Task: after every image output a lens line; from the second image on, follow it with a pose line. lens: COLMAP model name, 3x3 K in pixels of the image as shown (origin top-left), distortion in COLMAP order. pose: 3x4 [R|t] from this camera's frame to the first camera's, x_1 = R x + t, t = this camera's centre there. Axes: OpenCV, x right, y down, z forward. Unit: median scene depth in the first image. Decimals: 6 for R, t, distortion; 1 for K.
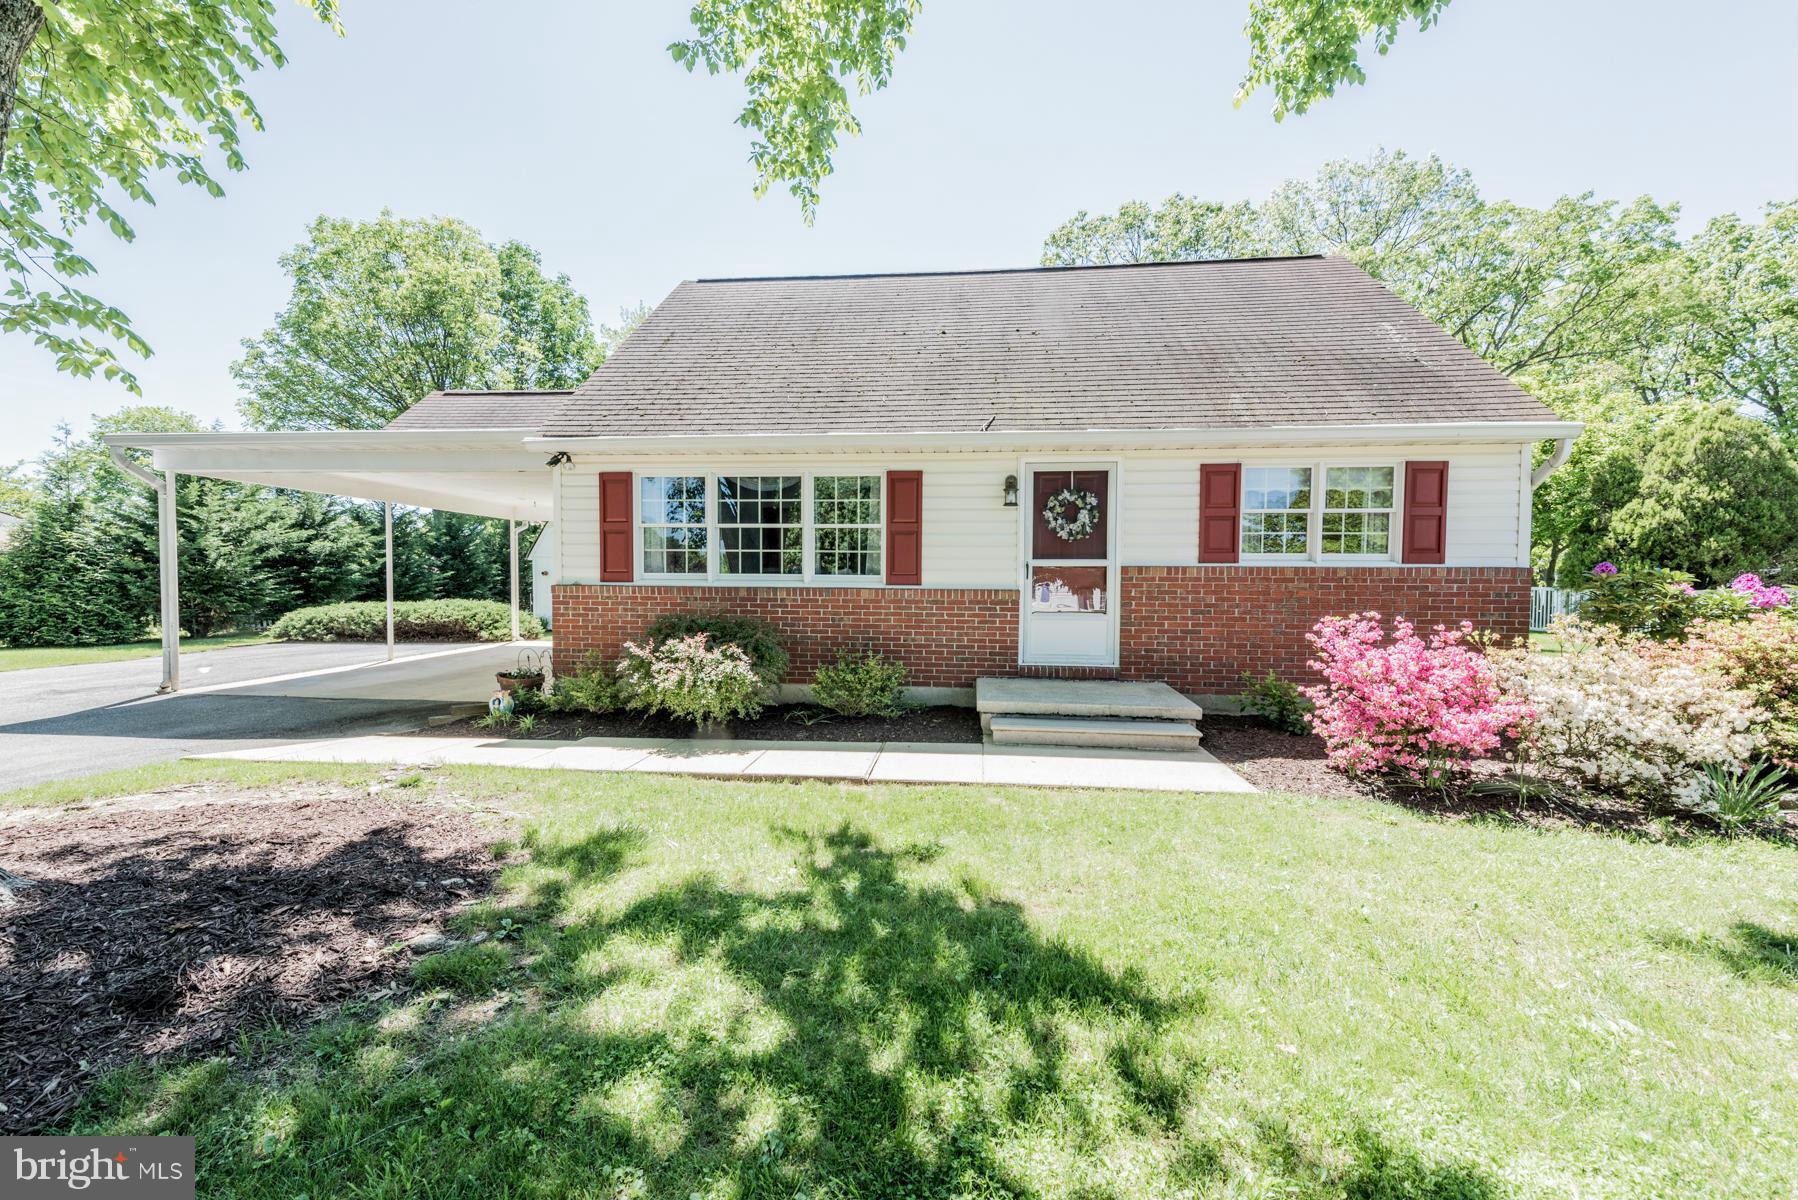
lens RADIAL K [[703.5, 0, 892.1], [0, 703.5, 603.8], [0, 0, 1]] dist [0.021131, -0.005428]
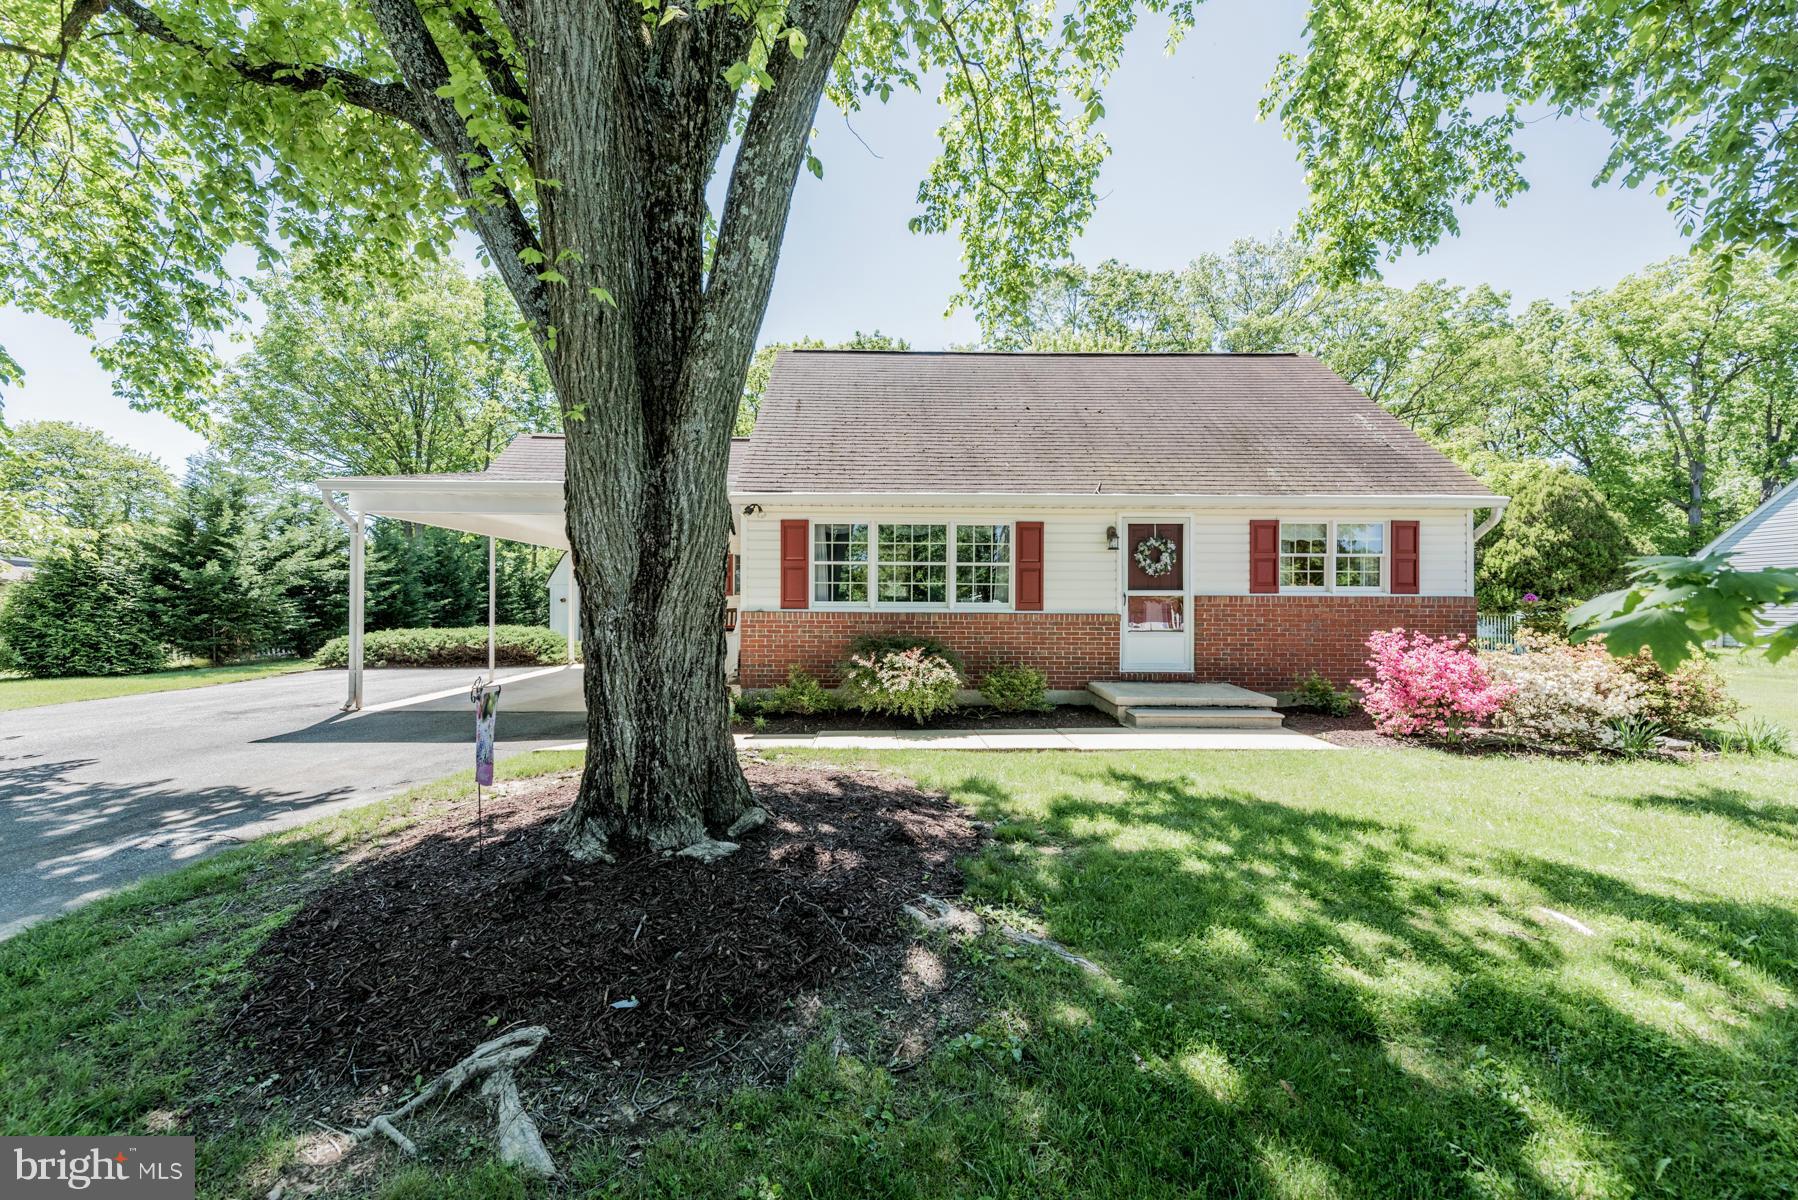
lens RADIAL K [[703.5, 0, 892.1], [0, 703.5, 603.8], [0, 0, 1]] dist [0.021131, -0.005428]
pose [[0.992902, -0.002859, 0.118898, -0.382913], [0.007063, 0.999364, -0.034956, 0.003948], [-0.118723, 0.035547, 0.992291, -0.238611]]
